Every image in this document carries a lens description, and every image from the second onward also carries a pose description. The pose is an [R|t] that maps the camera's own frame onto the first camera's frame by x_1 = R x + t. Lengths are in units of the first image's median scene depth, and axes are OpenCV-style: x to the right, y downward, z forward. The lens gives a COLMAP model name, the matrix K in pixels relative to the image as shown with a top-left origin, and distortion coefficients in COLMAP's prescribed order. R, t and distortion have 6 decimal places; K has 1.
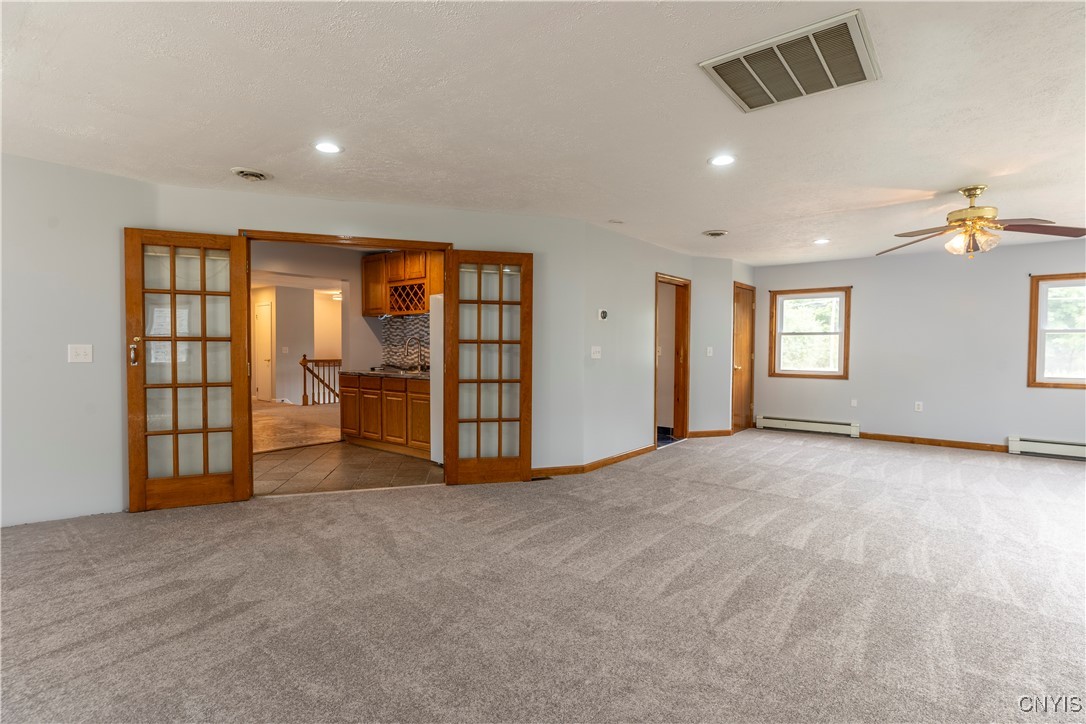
lens RADIAL K [[526.9, 0, 543.0], [0, 526.9, 362.0], [0, 0, 1]] dist [-0.017234, 0.010401]
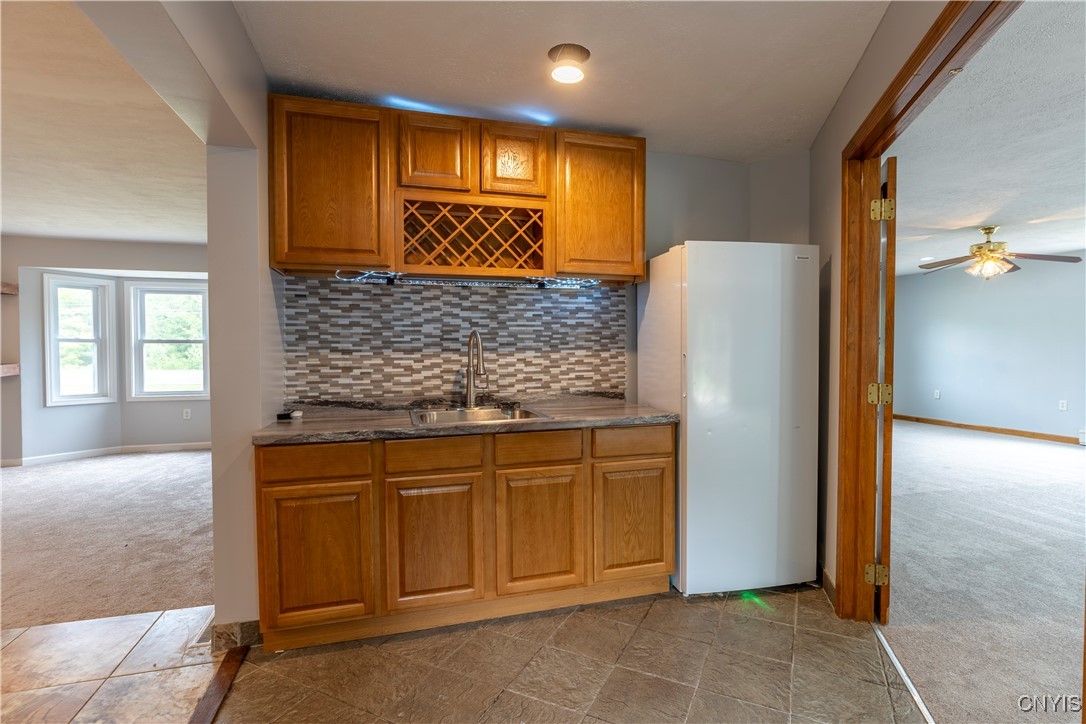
lens RADIAL K [[526.9, 0, 543.0], [0, 526.9, 362.0], [0, 0, 1]] dist [-0.017234, 0.010401]
pose [[0.583899, -0.022220, 0.811522, -0.571272], [0.030591, 0.999518, 0.005357, -0.022761], [-0.811249, 0.021697, 0.584297, 0.720718]]
